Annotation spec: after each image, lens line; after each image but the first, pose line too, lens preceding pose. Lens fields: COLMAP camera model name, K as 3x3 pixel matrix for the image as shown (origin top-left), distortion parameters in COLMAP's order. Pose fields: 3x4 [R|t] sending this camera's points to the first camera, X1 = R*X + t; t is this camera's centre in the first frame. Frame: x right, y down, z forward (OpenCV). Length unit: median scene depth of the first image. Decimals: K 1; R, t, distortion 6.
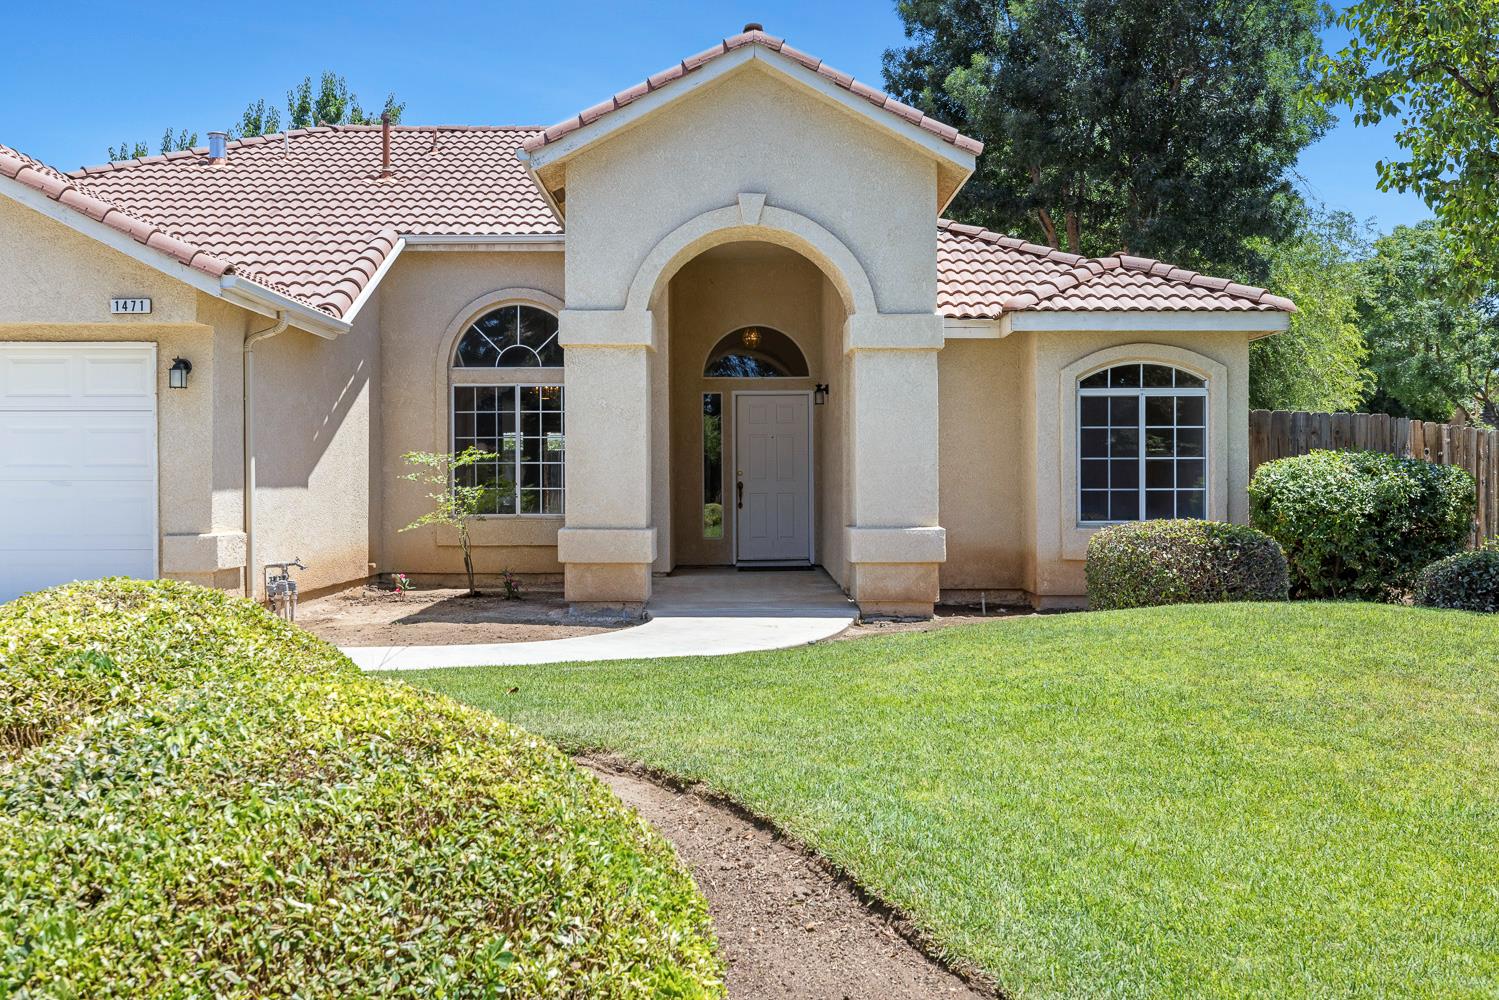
lens RADIAL K [[1415.5, 0, 749.3], [0, 1415.5, 505.2], [0, 0, 1]] dist [-0.005735, 0.000000]
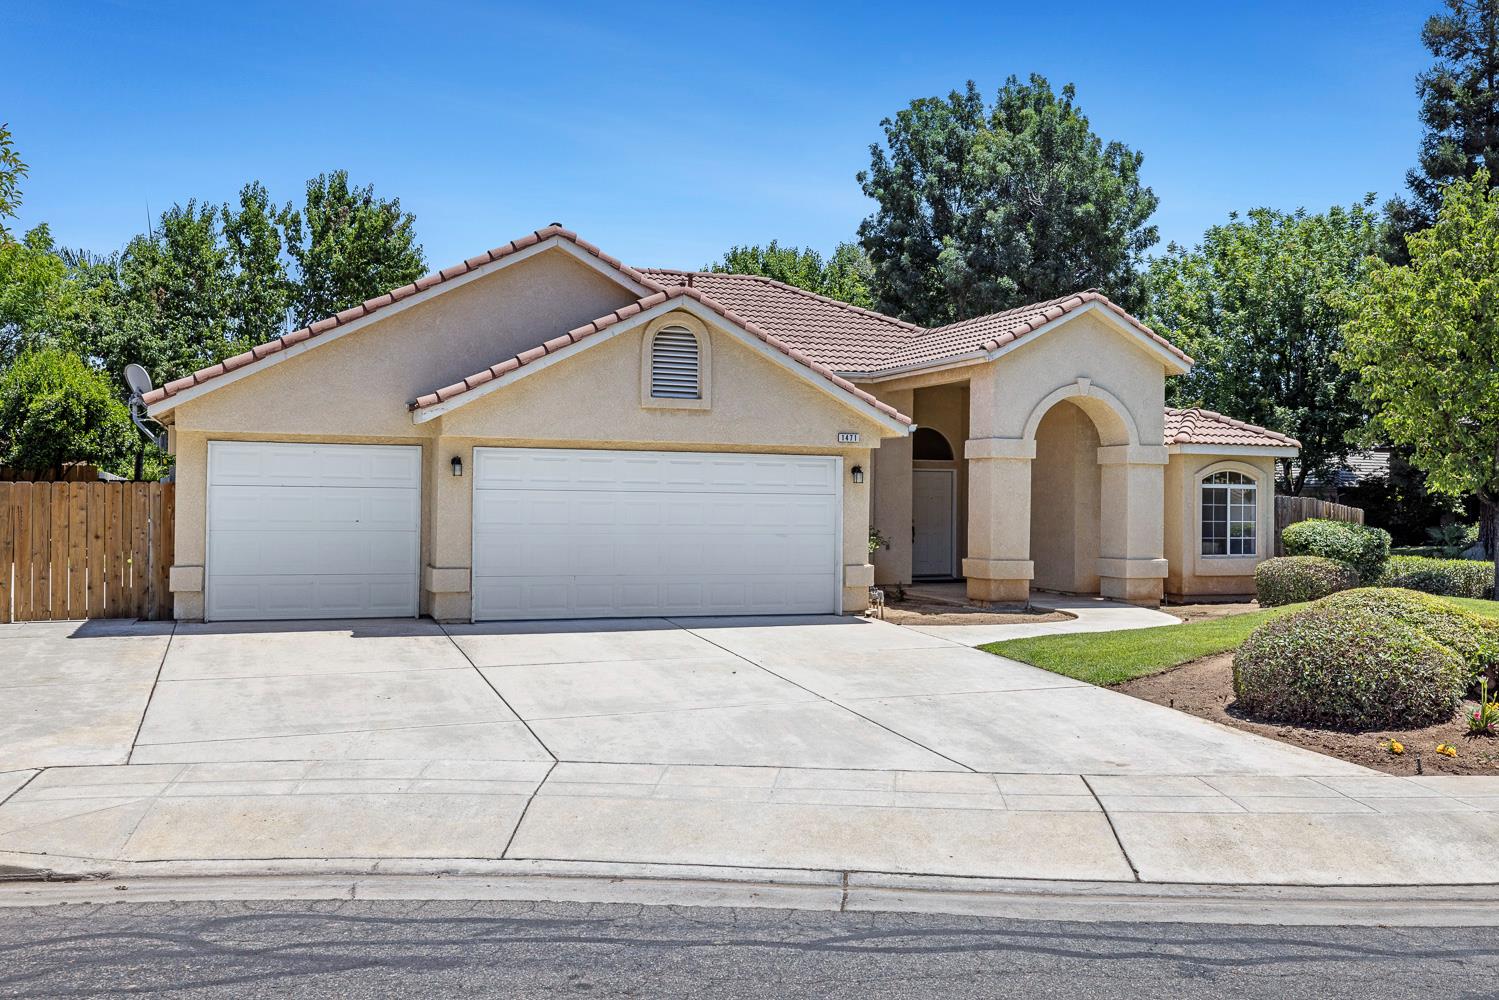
lens RADIAL K [[1318.7, 0, 752.8], [0, 1318.7, 503.2], [0, 0, 1]] dist [-0.007624, -0.007509]
pose [[0.939618, 0.013080, 0.341975, -0.916211], [-0.008716, 0.999860, -0.014295, -0.027189], [-0.342114, 0.010451, 0.939600, -0.429252]]
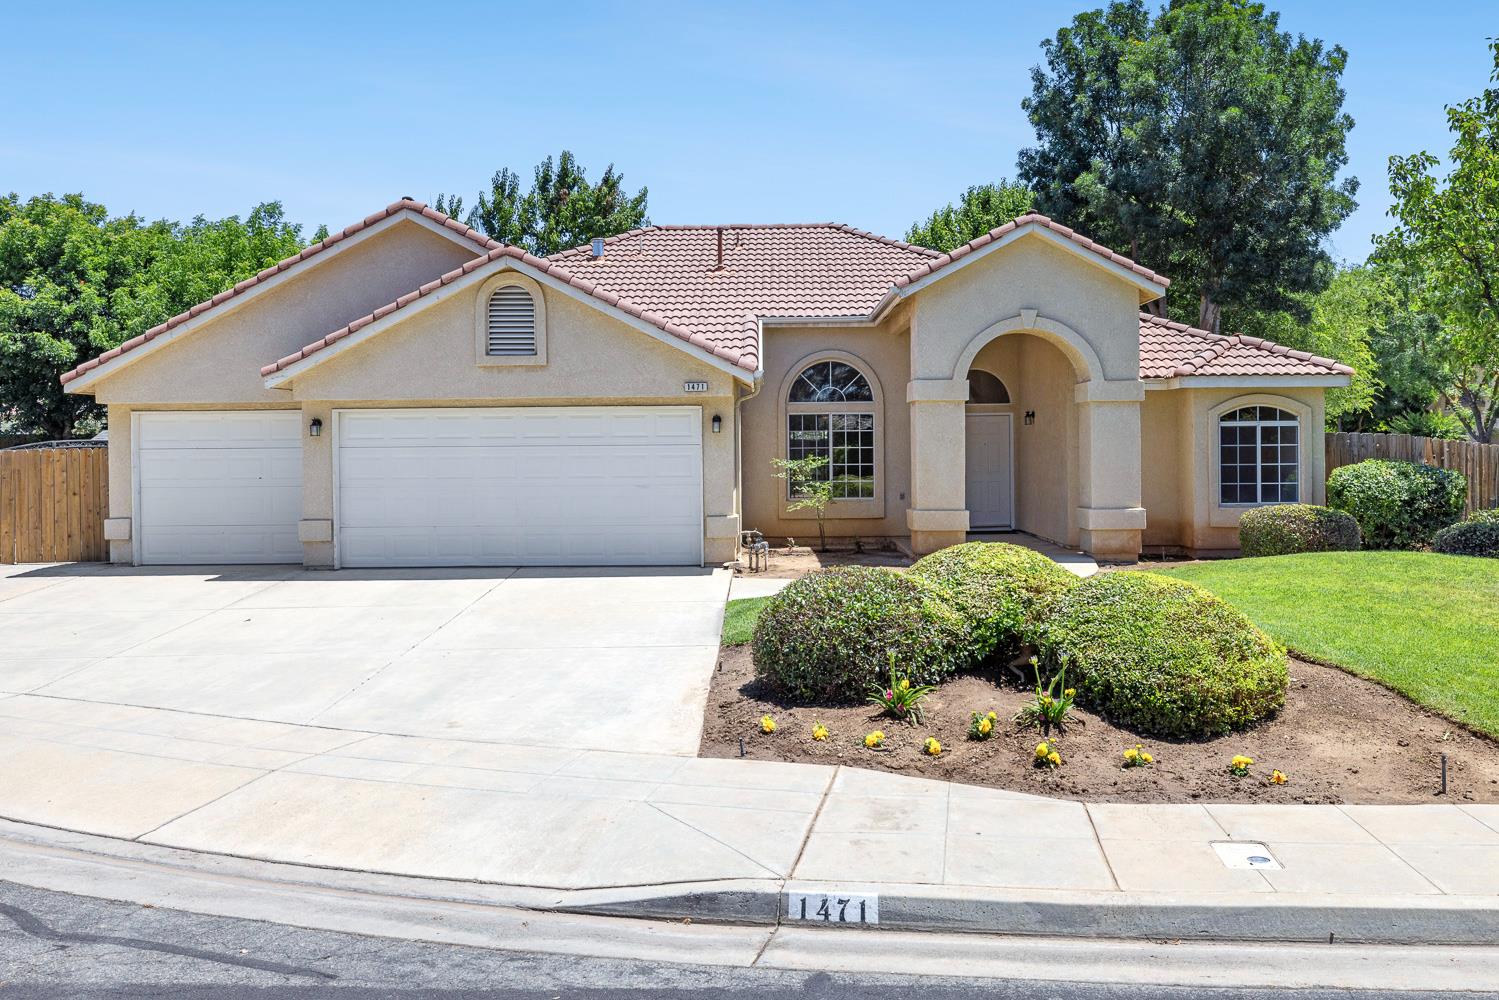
lens RADIAL K [[1298.6, 0, 744.6], [0, 1298.6, 470.7], [0, 0, 1]] dist [-0.011874, -0.000544]
pose [[0.999664, -0.006063, -0.025182, -0.275240], [0.006070, 0.999982, 0.000208, -0.029728], [0.025180, -0.000360, 0.999683, -0.502924]]
